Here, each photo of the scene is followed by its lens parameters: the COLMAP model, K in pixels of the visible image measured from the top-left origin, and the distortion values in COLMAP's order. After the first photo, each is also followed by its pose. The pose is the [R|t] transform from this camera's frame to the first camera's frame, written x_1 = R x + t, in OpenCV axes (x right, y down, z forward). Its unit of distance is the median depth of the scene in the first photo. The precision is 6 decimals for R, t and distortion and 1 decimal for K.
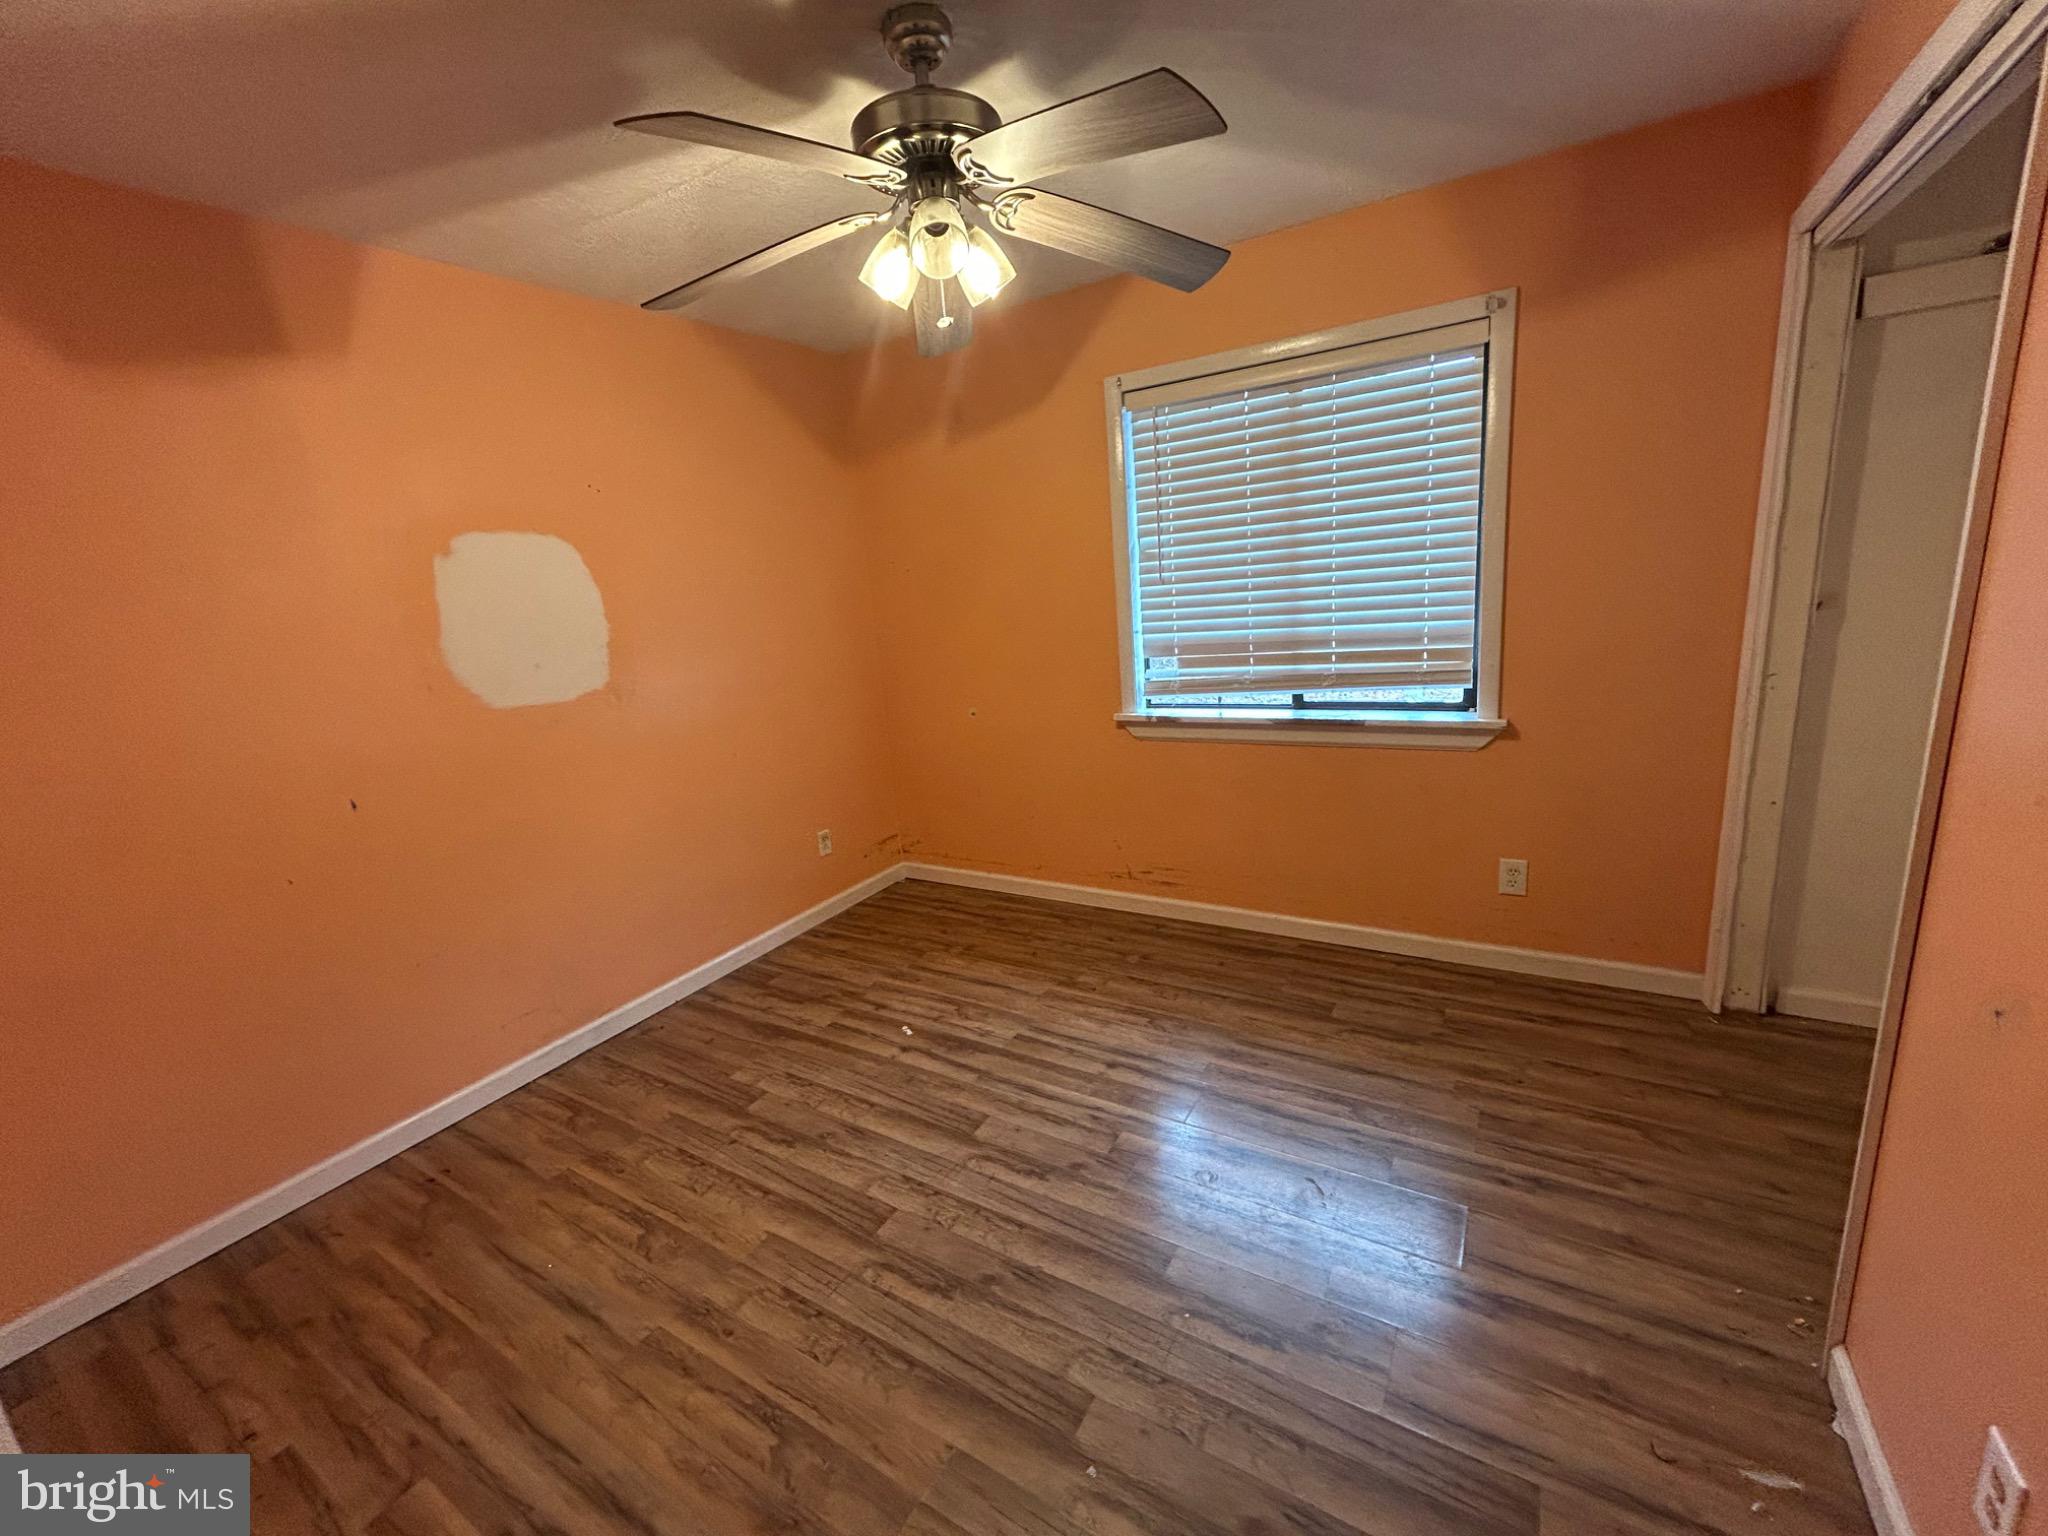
lens RADIAL K [[829.2, 0, 1021.3], [0, 829.2, 762.2], [0, 0, 1]] dist [0.000518, 0.000319]
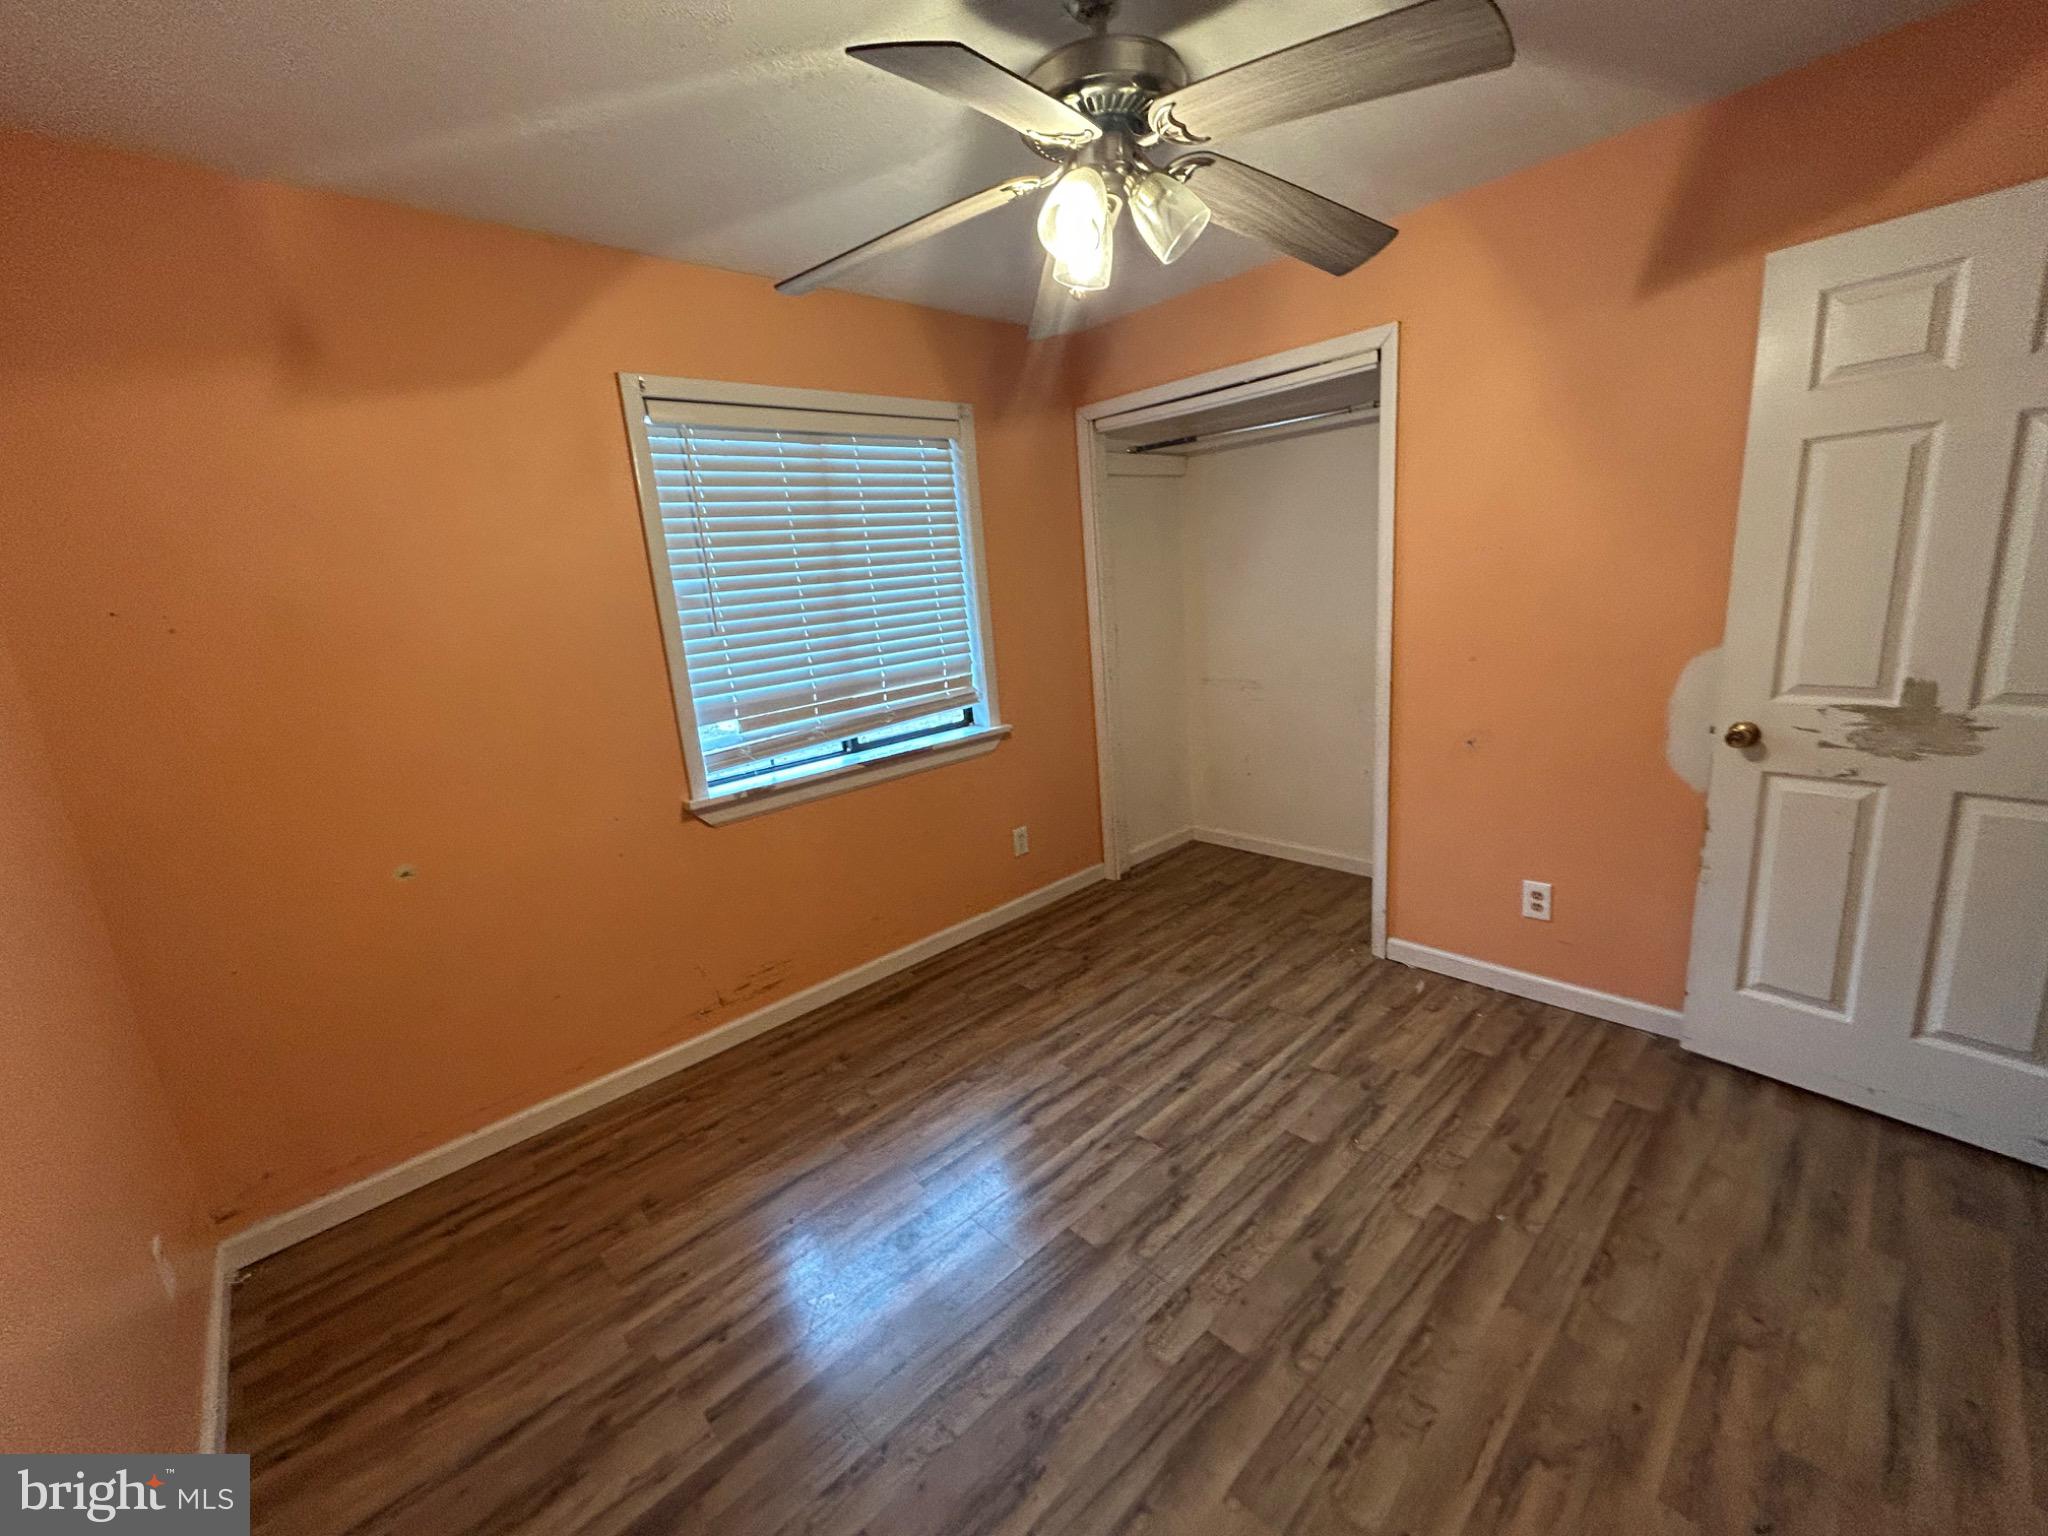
lens RADIAL K [[829.2, 0, 1018.4], [0, 829.2, 763.9], [0, 0, 1]] dist [0.000518, 0.000319]
pose [[0.273151, -0.150512, 0.950124, -0.622087], [0.272174, 0.959419, 0.073737, -0.076610], [-0.922665, 0.238458, 0.303031, 0.549496]]
